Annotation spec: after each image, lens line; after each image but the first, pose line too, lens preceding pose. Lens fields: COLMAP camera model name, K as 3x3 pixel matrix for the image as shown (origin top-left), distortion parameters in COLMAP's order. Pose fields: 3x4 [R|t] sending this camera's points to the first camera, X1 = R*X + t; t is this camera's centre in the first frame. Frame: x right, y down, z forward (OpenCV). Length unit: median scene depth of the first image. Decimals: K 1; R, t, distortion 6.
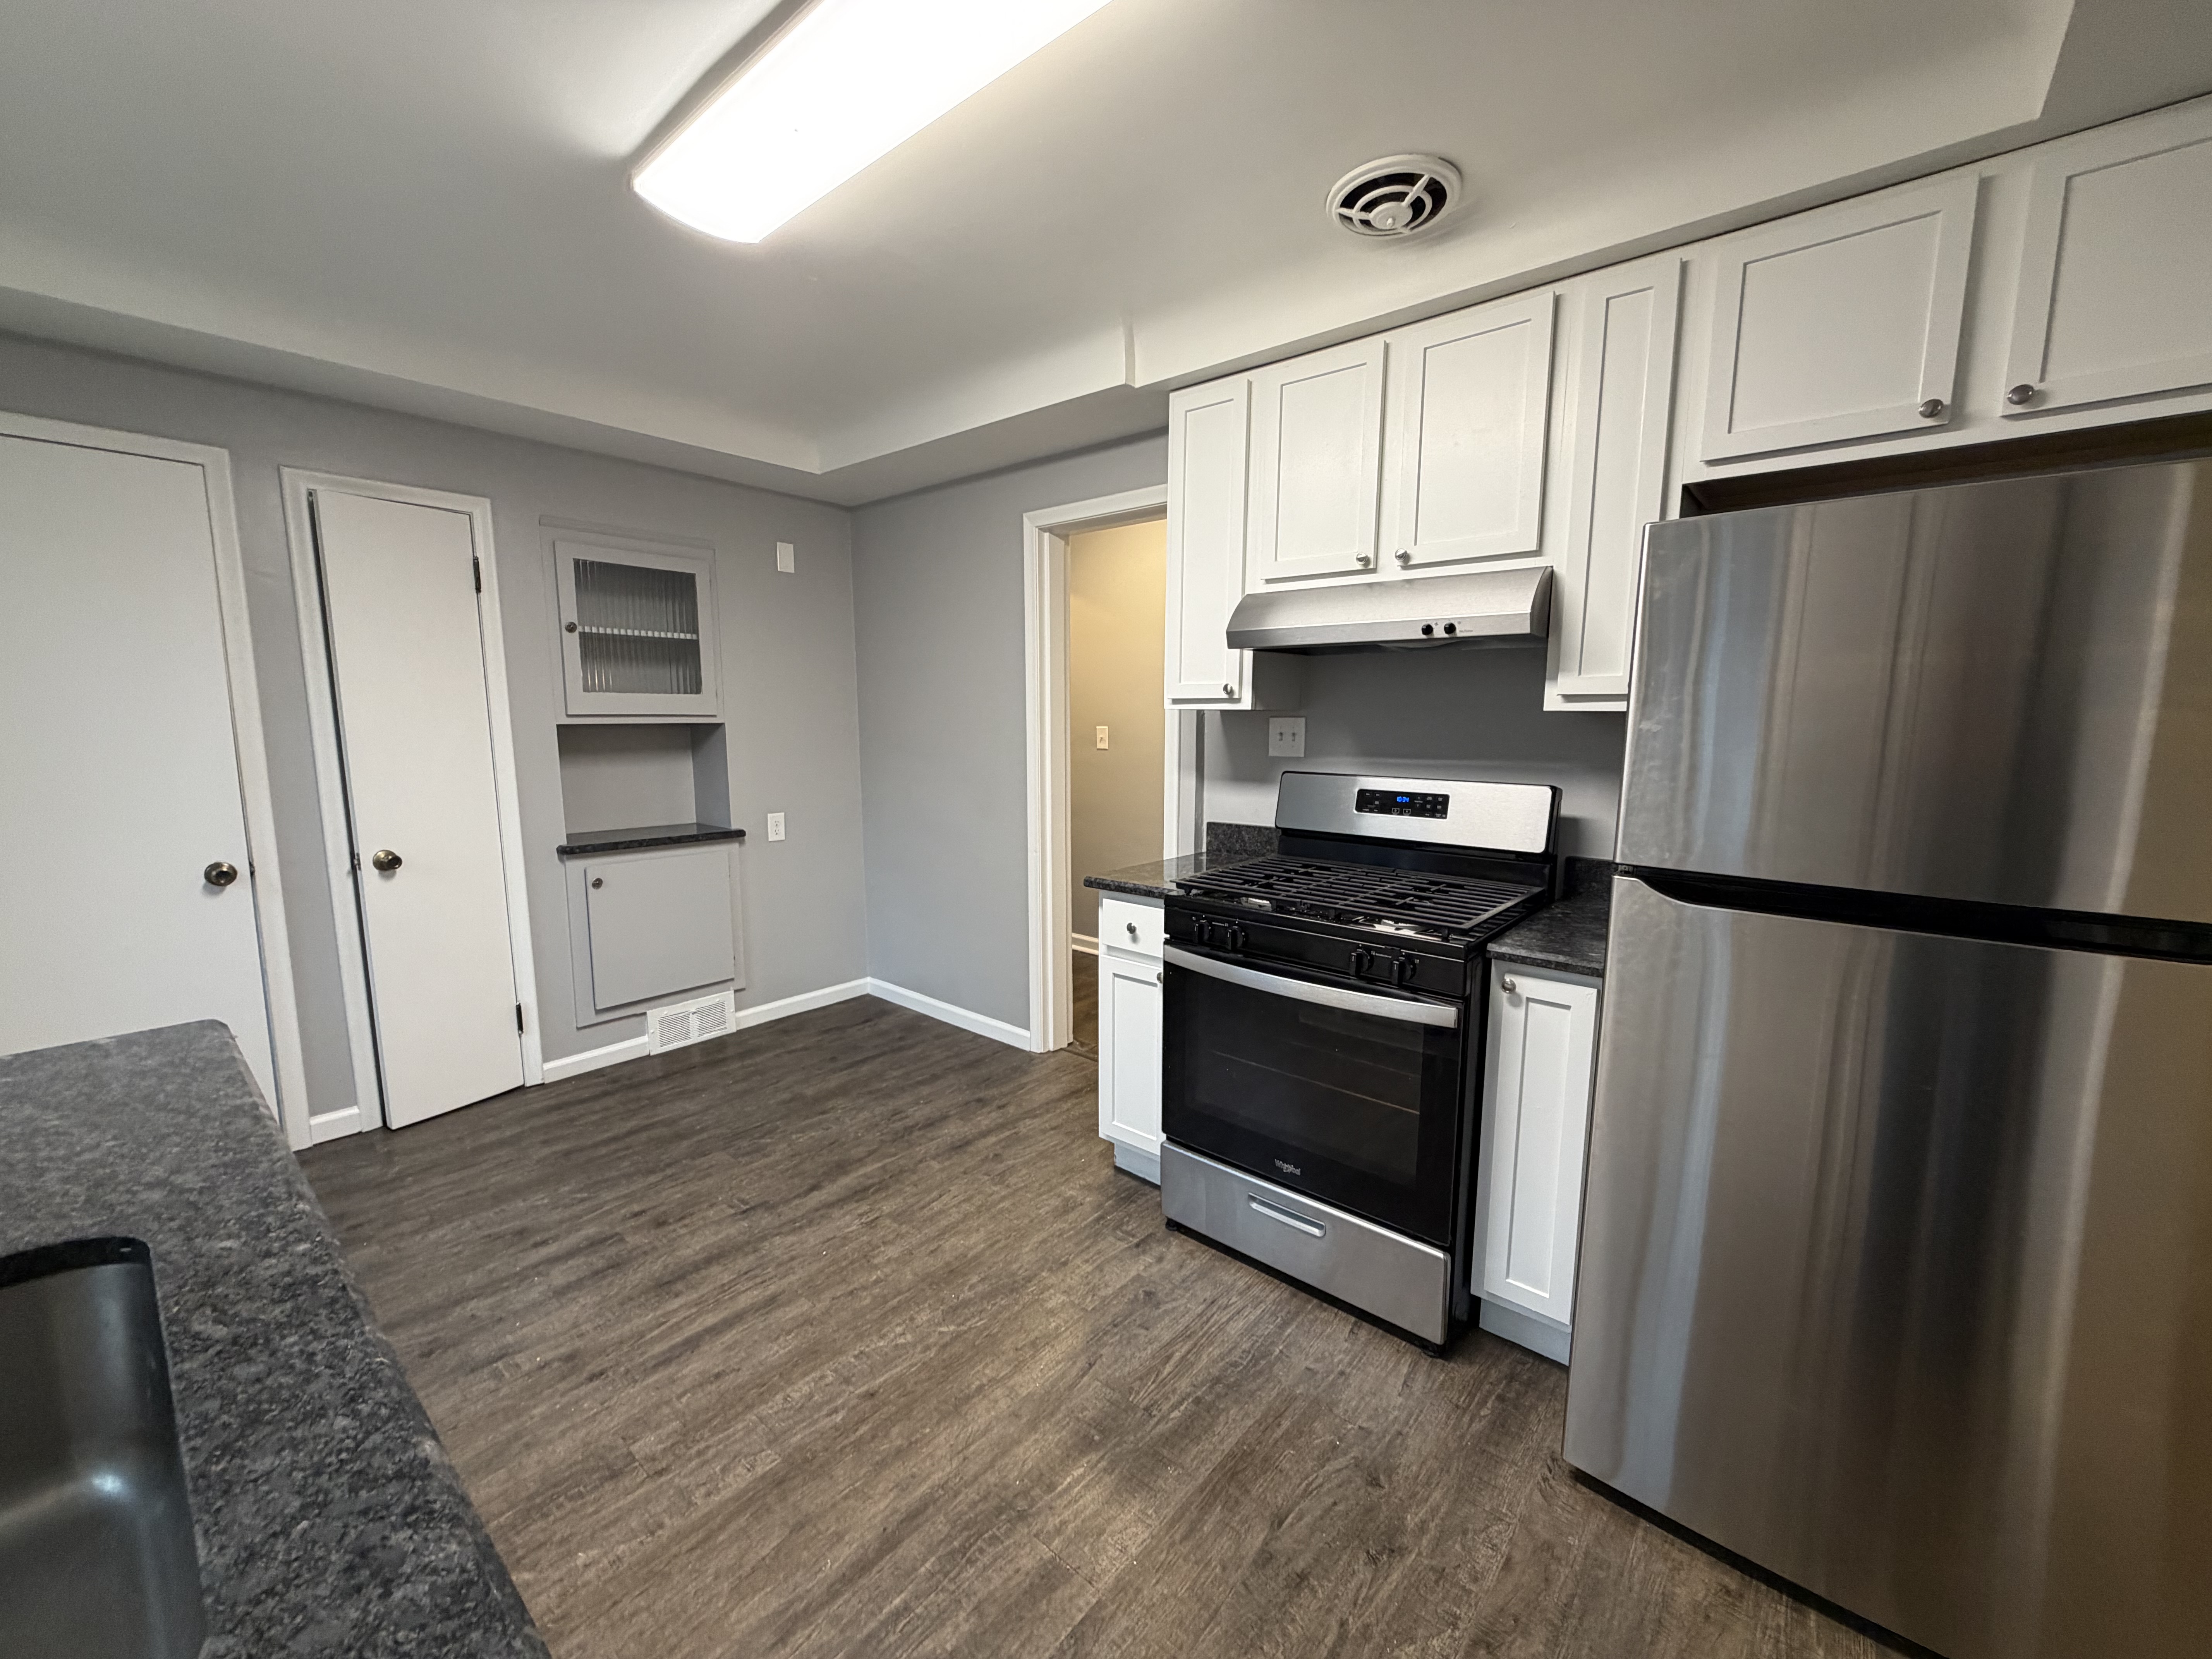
lens RADIAL K [[878.4, 0, 1094.7], [0, 878.4, 829.3], [0, 0, 1]] dist [0.001747, -0.000073]
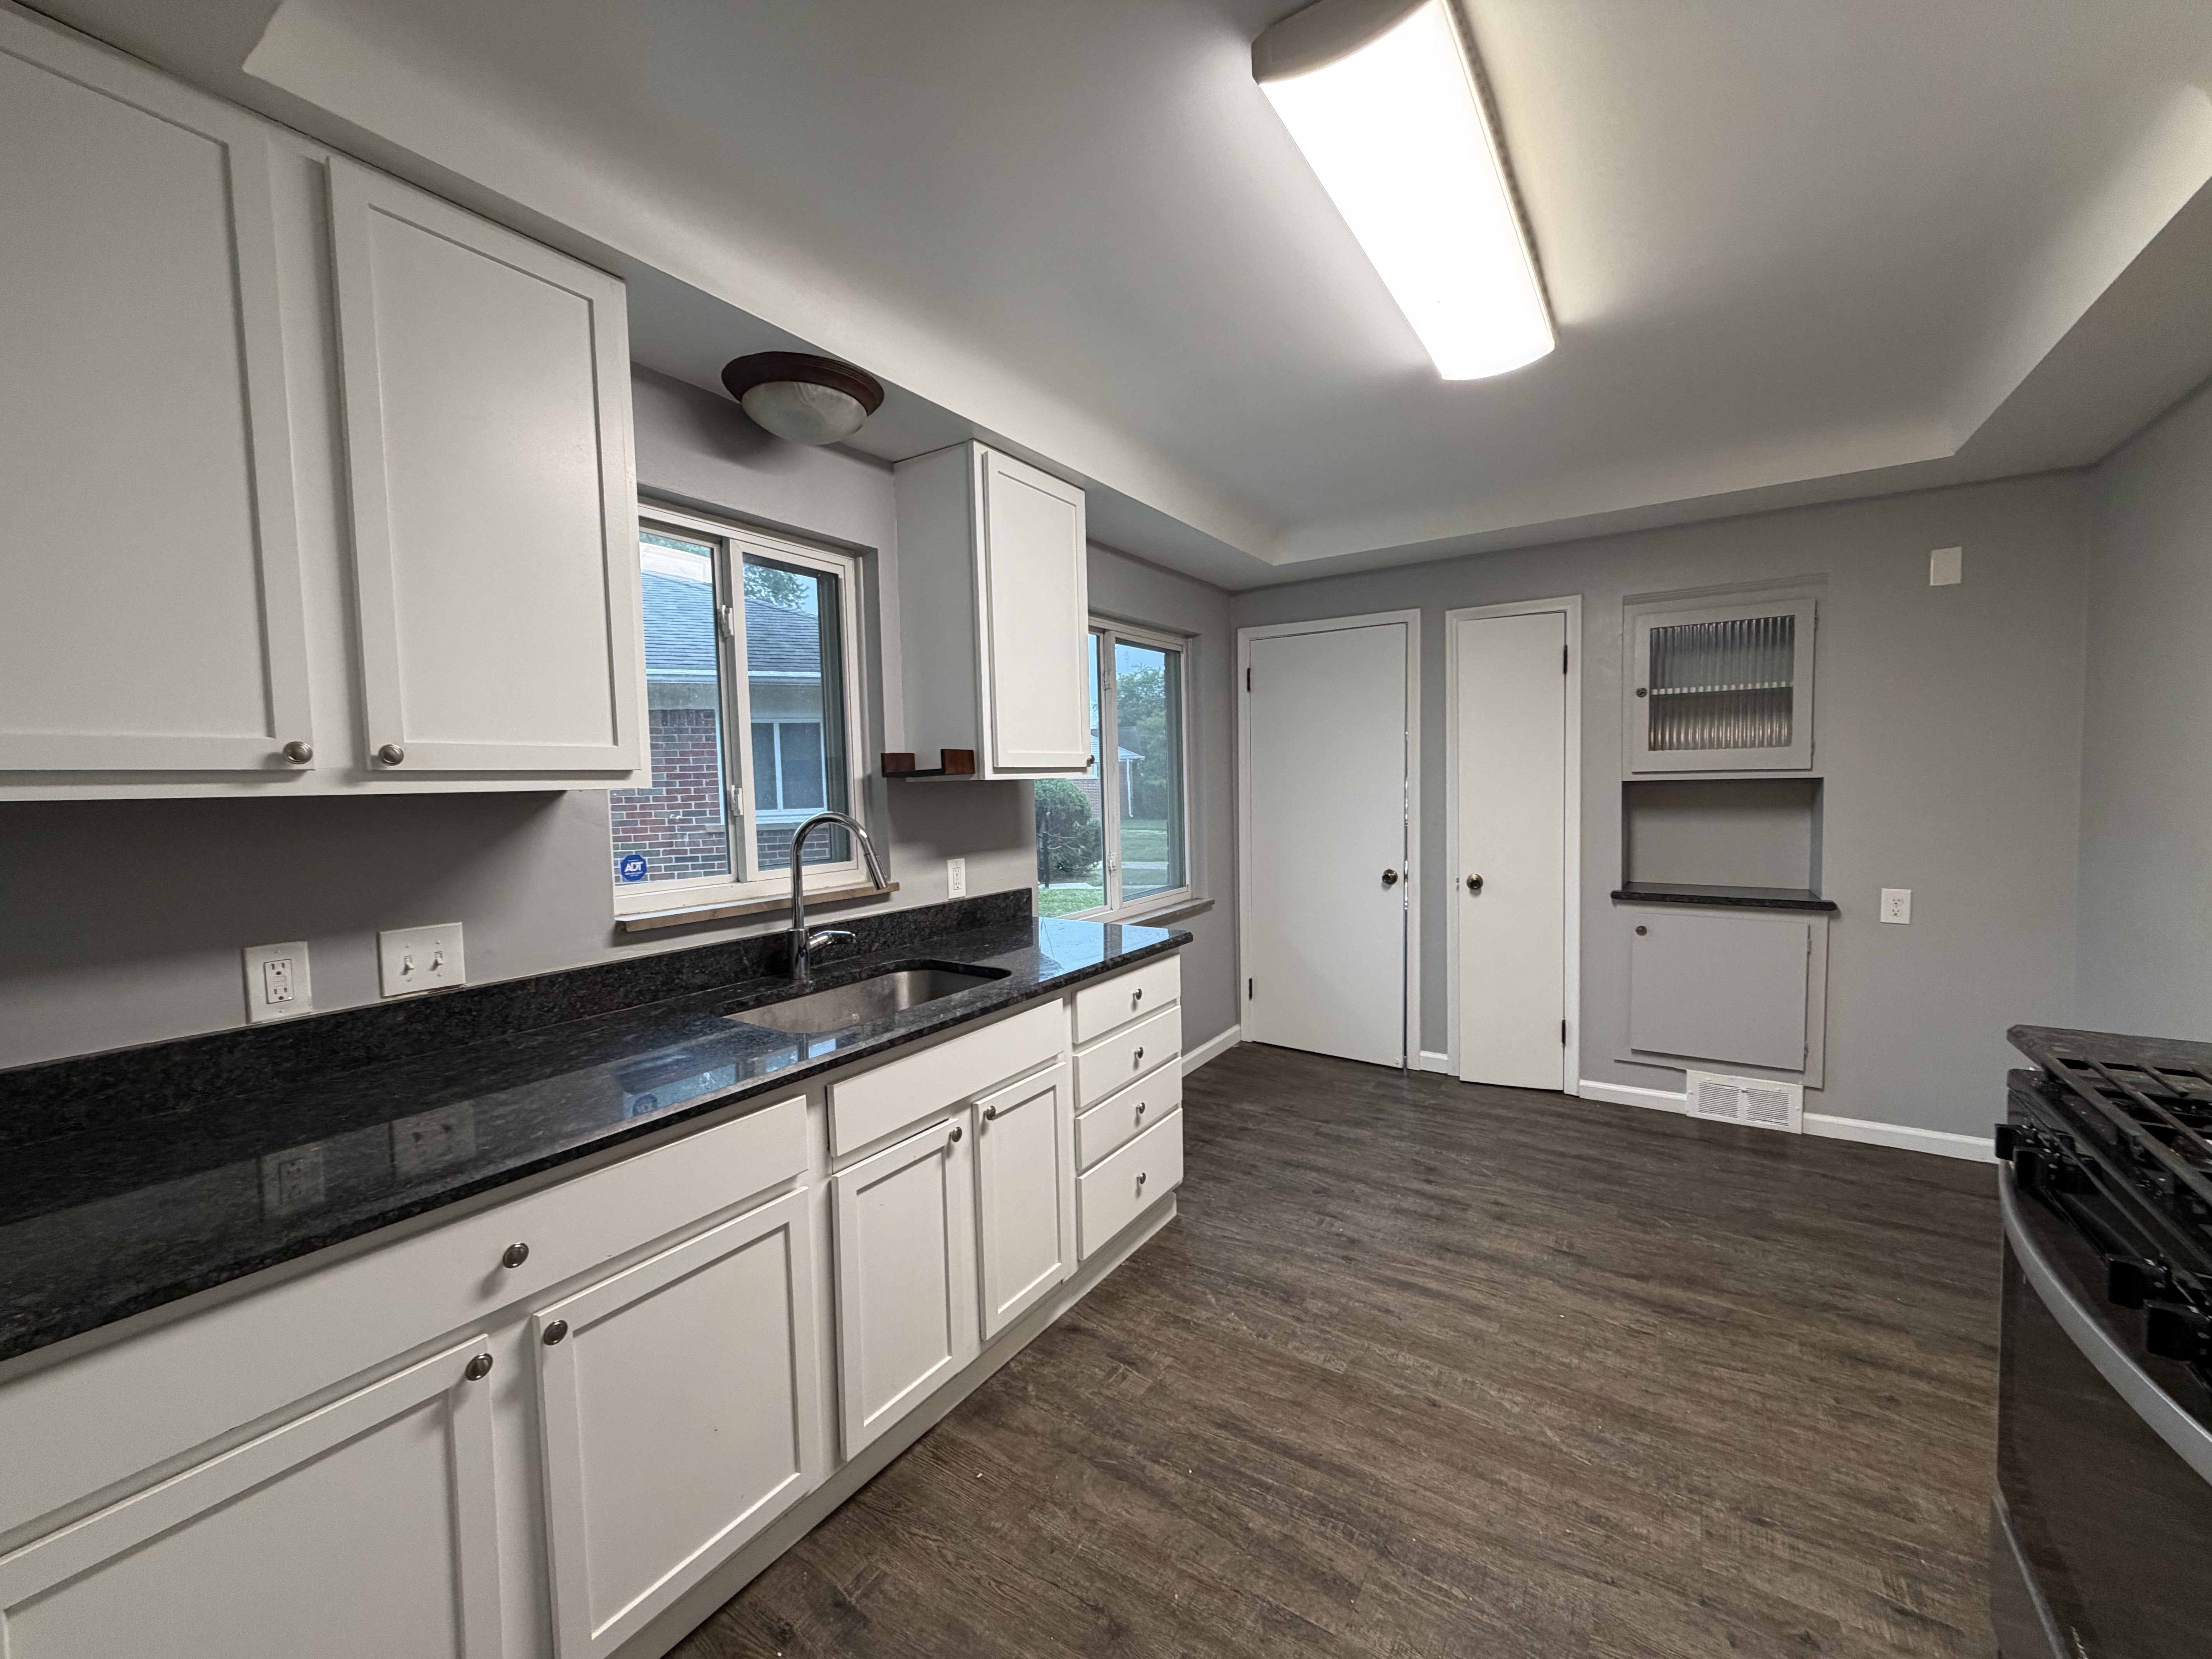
lens RADIAL K [[878.4, 0, 1108.8], [0, 878.4, 828.9], [0, 0, 1]] dist [0.001747, -0.000073]
pose [[0.135550, 0.049702, -0.989523, 0.502668], [-0.107845, 0.993547, 0.035131, -0.035918], [0.984884, 0.101953, 0.140035, 0.268193]]
